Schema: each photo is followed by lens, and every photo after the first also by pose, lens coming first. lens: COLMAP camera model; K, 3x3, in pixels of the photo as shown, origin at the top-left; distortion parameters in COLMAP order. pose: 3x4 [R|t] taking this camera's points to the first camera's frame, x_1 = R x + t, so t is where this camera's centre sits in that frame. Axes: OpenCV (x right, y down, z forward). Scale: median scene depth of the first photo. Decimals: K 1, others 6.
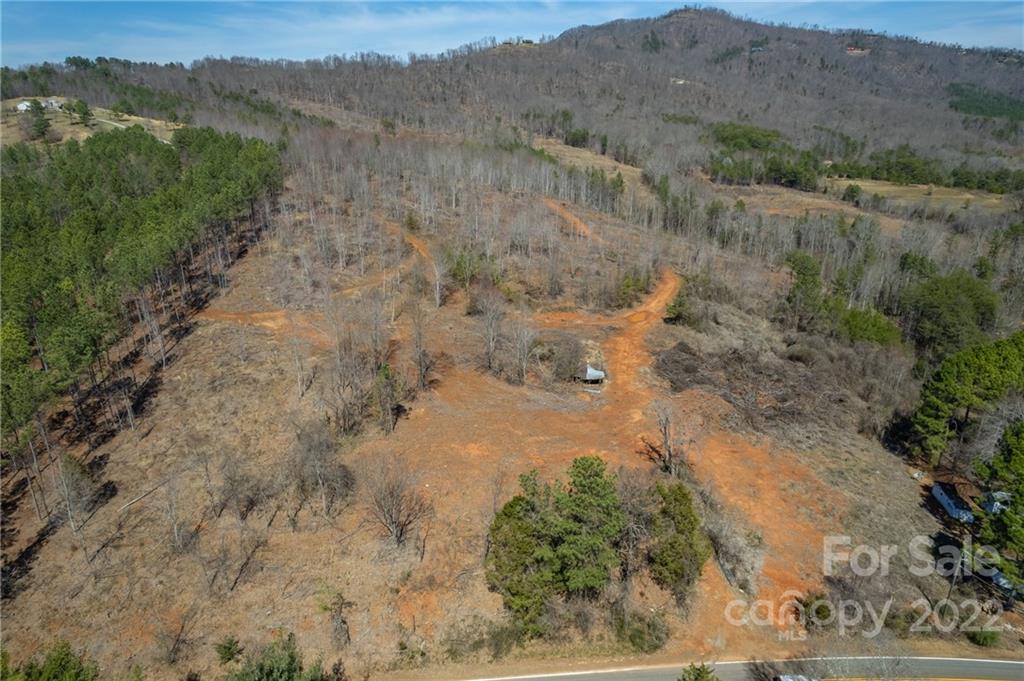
lens RADIAL K [[666.6, 0, 532.0], [0, 666.6, 342.4], [0, 0, 1]] dist [-0.079685, 0.072345]
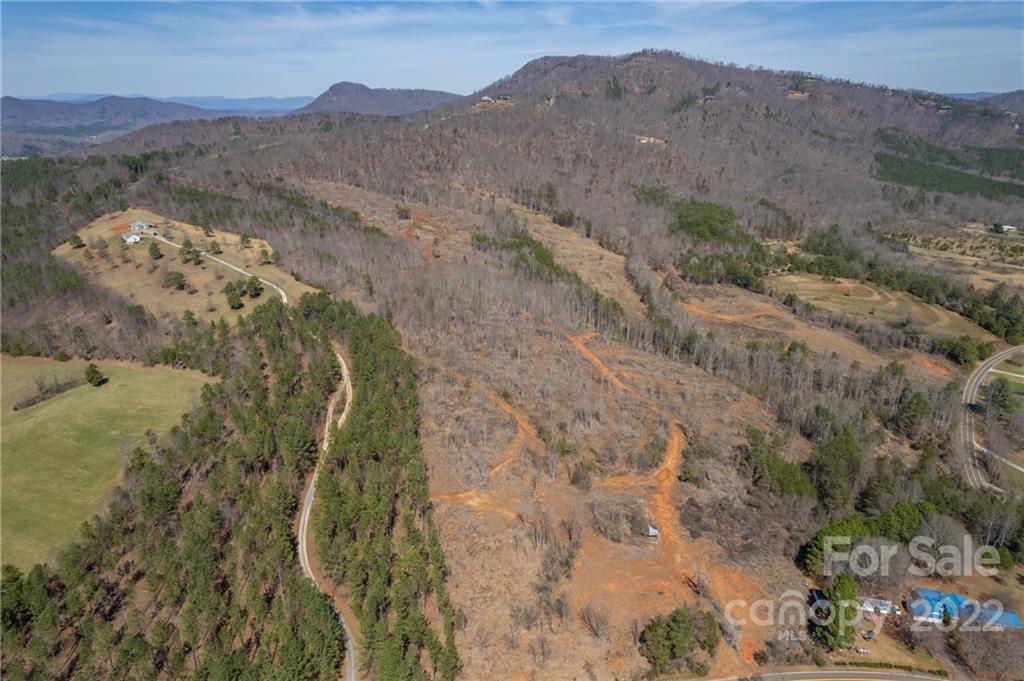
lens RADIAL K [[666.6, 0, 538.7], [0, 666.6, 334.2], [0, 0, 1]] dist [-0.079685, 0.072345]
pose [[0.997171, -0.022135, 0.071838, -0.079193], [0.023022, 0.999668, -0.011541, -0.111161], [-0.071559, 0.013162, 0.997350, -0.200427]]
